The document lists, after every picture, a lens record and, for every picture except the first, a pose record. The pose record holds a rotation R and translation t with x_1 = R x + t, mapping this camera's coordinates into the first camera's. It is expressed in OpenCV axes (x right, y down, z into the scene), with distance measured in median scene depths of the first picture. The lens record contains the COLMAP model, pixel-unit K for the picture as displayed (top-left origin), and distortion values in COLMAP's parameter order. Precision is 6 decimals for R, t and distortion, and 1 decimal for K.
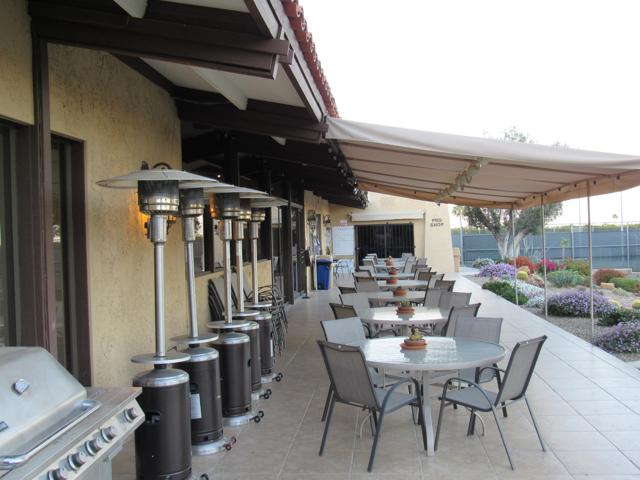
lens RADIAL K [[666.8, 0, 320.6], [0, 666.8, 240.5], [0, 0, 1]] dist [-0.010074, 0.000000]
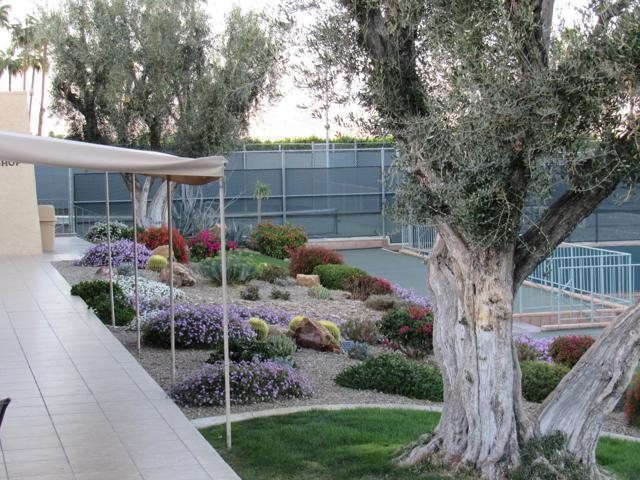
lens RADIAL K [[1547.6, 0, 320.6], [0, 1547.6, 239.5], [0, 0, 1]] dist [-0.005940, 0.000000]
pose [[0.943909, -0.006531, 0.330140, 0.011700], [-0.013517, 0.998202, 0.058396, -0.045287], [-0.329928, -0.059583, 0.942124, -0.248466]]
